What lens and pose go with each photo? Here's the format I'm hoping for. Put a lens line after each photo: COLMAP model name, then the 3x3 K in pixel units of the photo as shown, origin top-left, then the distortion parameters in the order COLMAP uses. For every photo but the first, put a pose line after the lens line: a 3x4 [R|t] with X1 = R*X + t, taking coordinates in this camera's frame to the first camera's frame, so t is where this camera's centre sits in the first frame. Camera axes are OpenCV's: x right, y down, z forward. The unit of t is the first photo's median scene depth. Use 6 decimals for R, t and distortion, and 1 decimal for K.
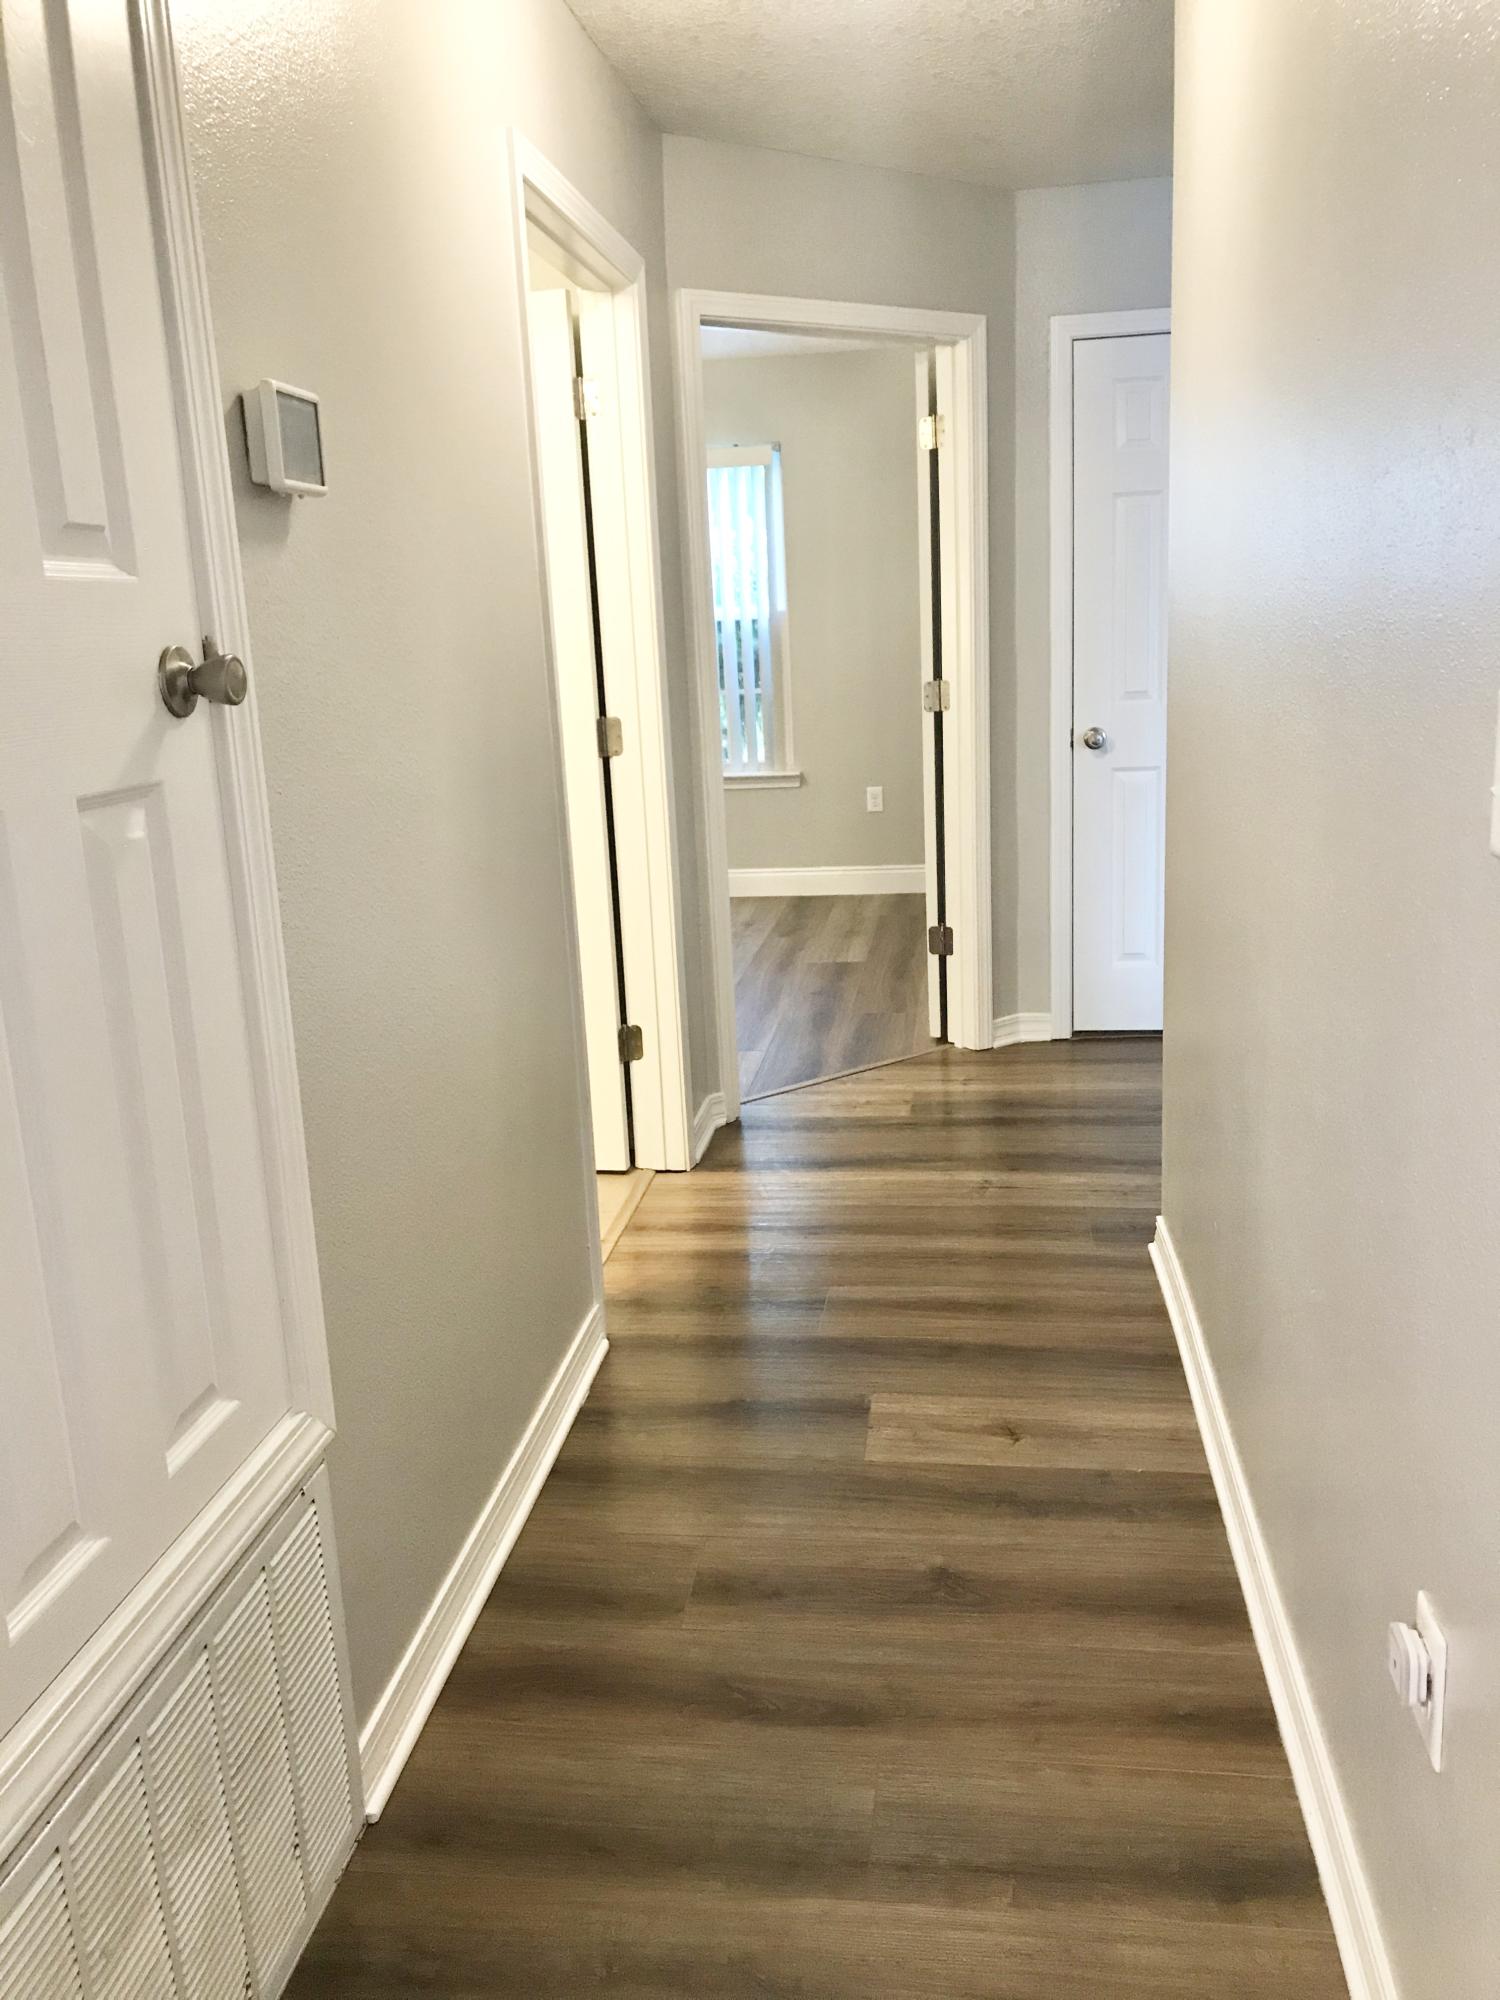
lens RADIAL K [[1651.8, 0, 750.0], [0, 1651.8, 1000.0], [0, 0, 1]] dist [0.181910, -0.422301]
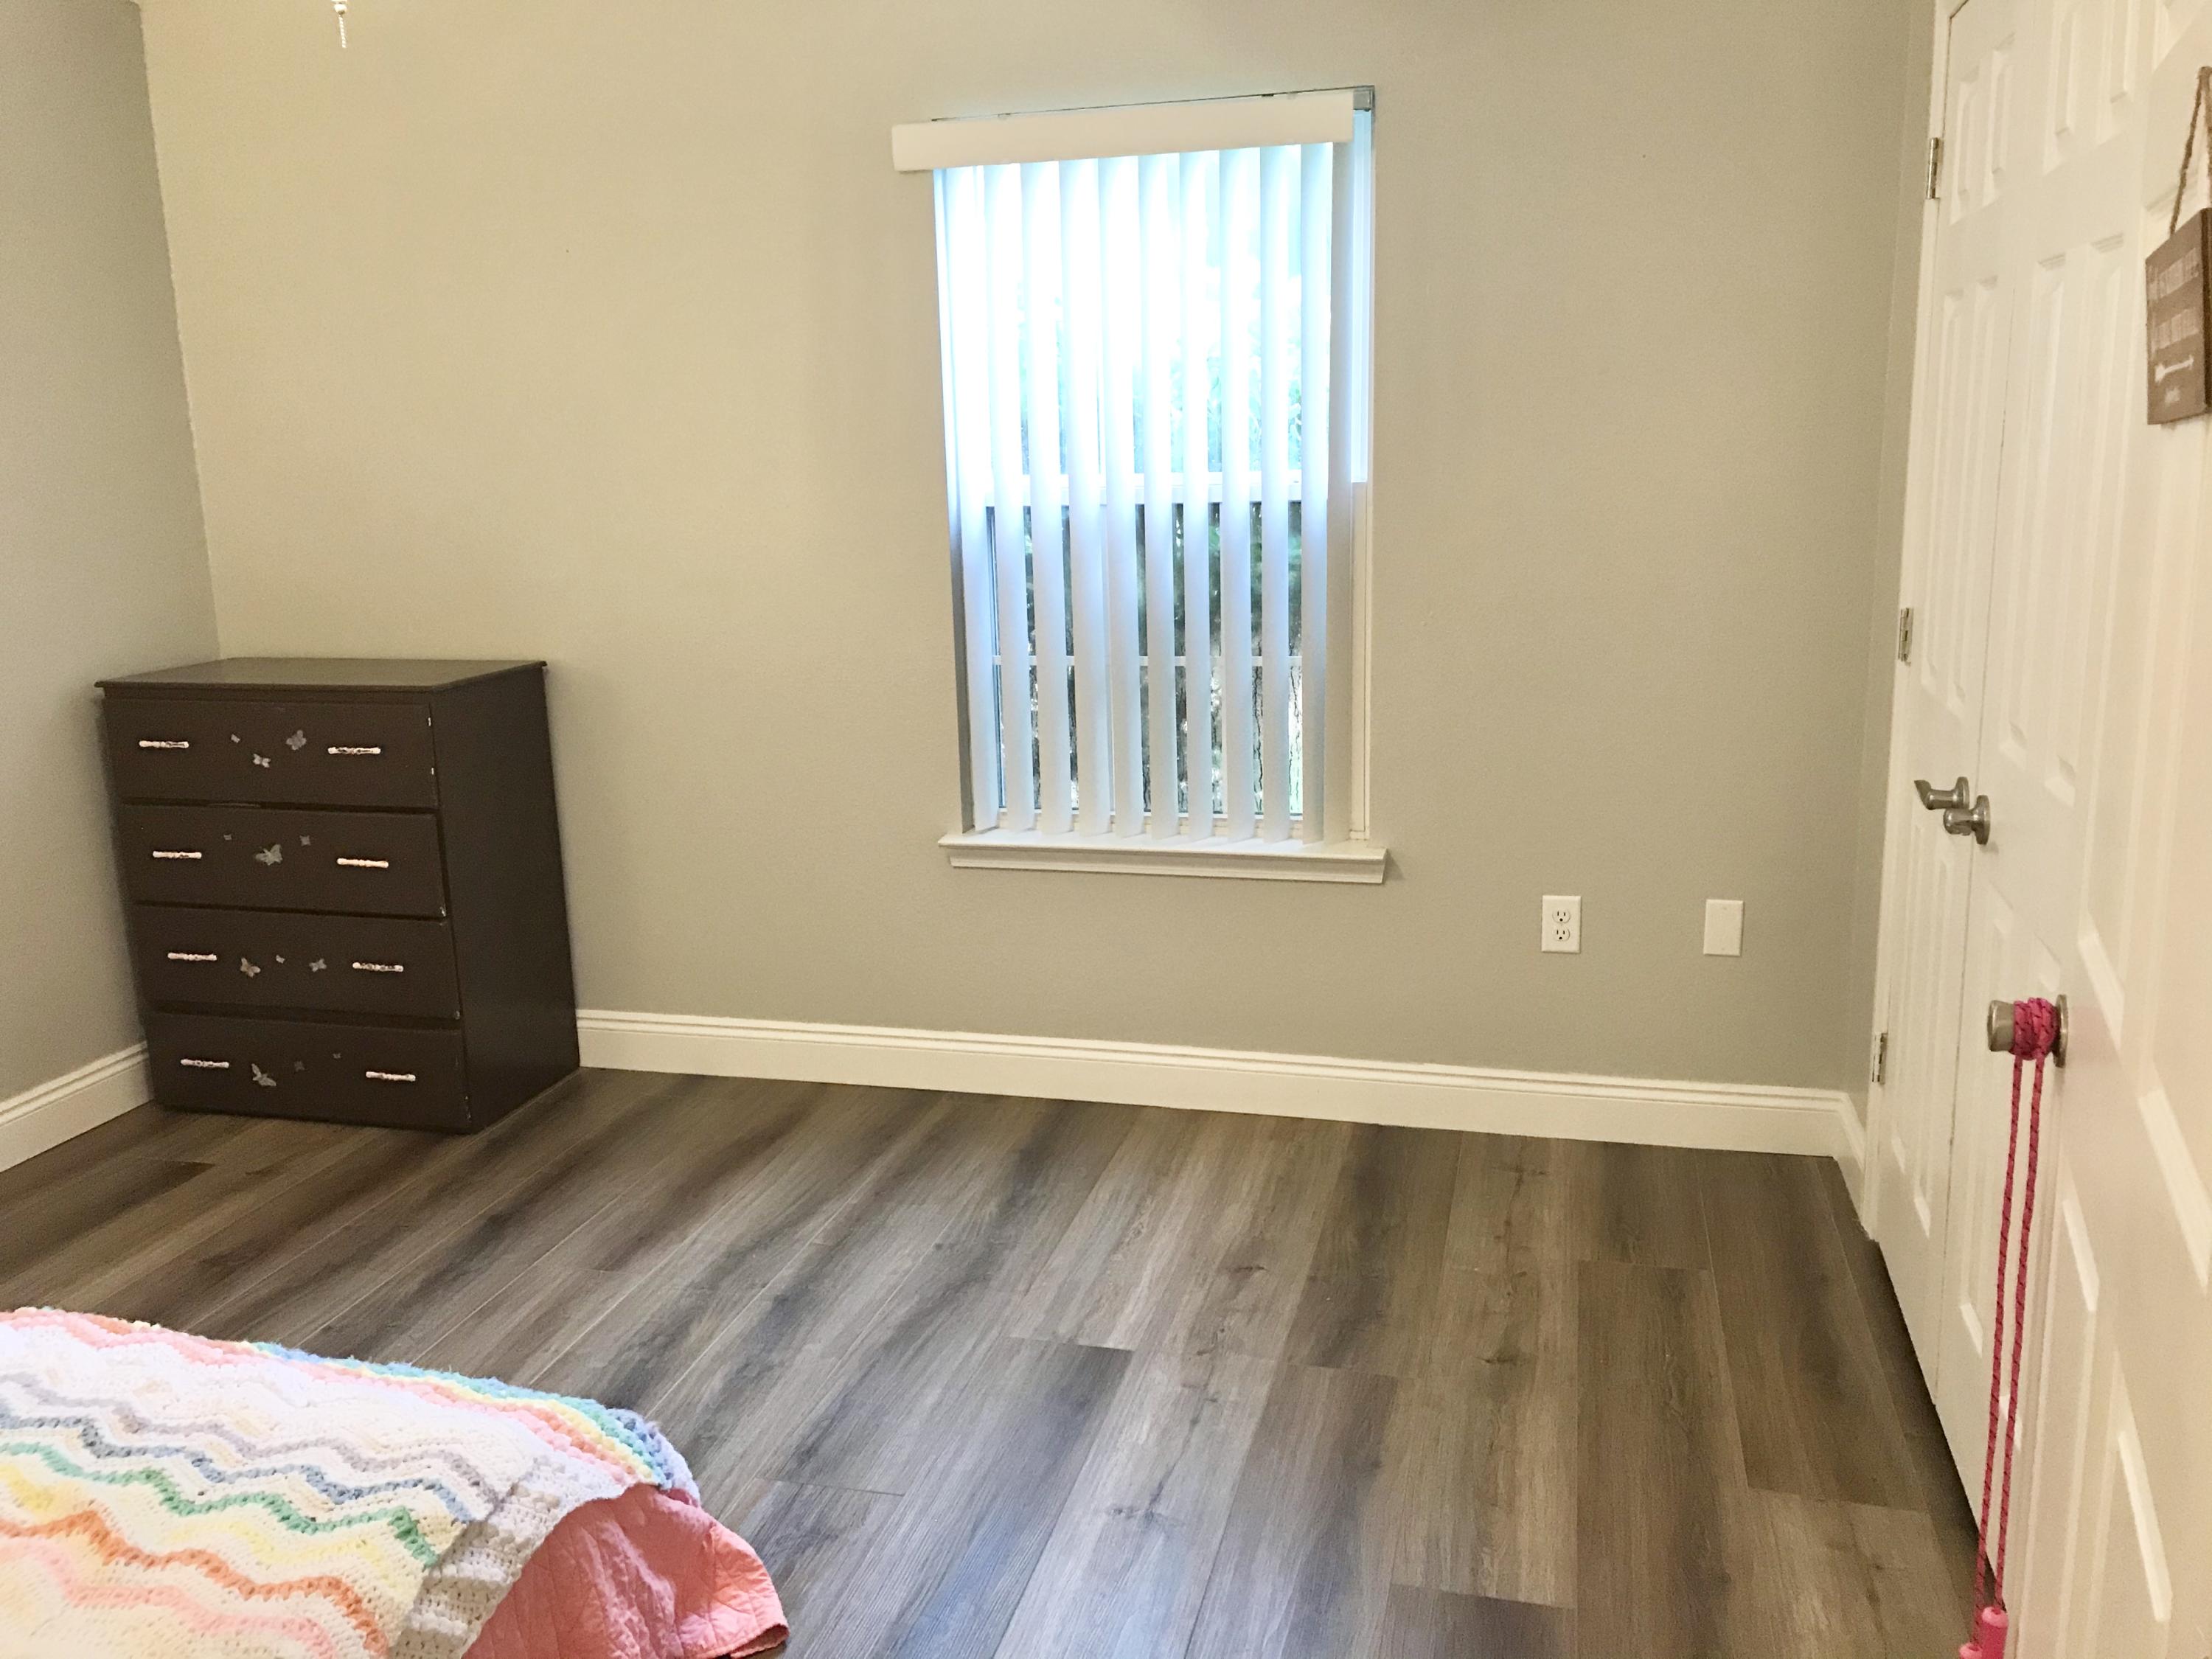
lens RADIAL K [[1826.9, 0, 1106.0], [0, 1826.9, 829.5], [0, 0, 1]] dist [0.181910, -0.422301]
pose [[0.993153, 0.043170, -0.108553, 0.009667], [-0.042078, 0.999038, 0.012332, -0.146077], [0.108981, -0.007680, 0.994014, 0.515447]]
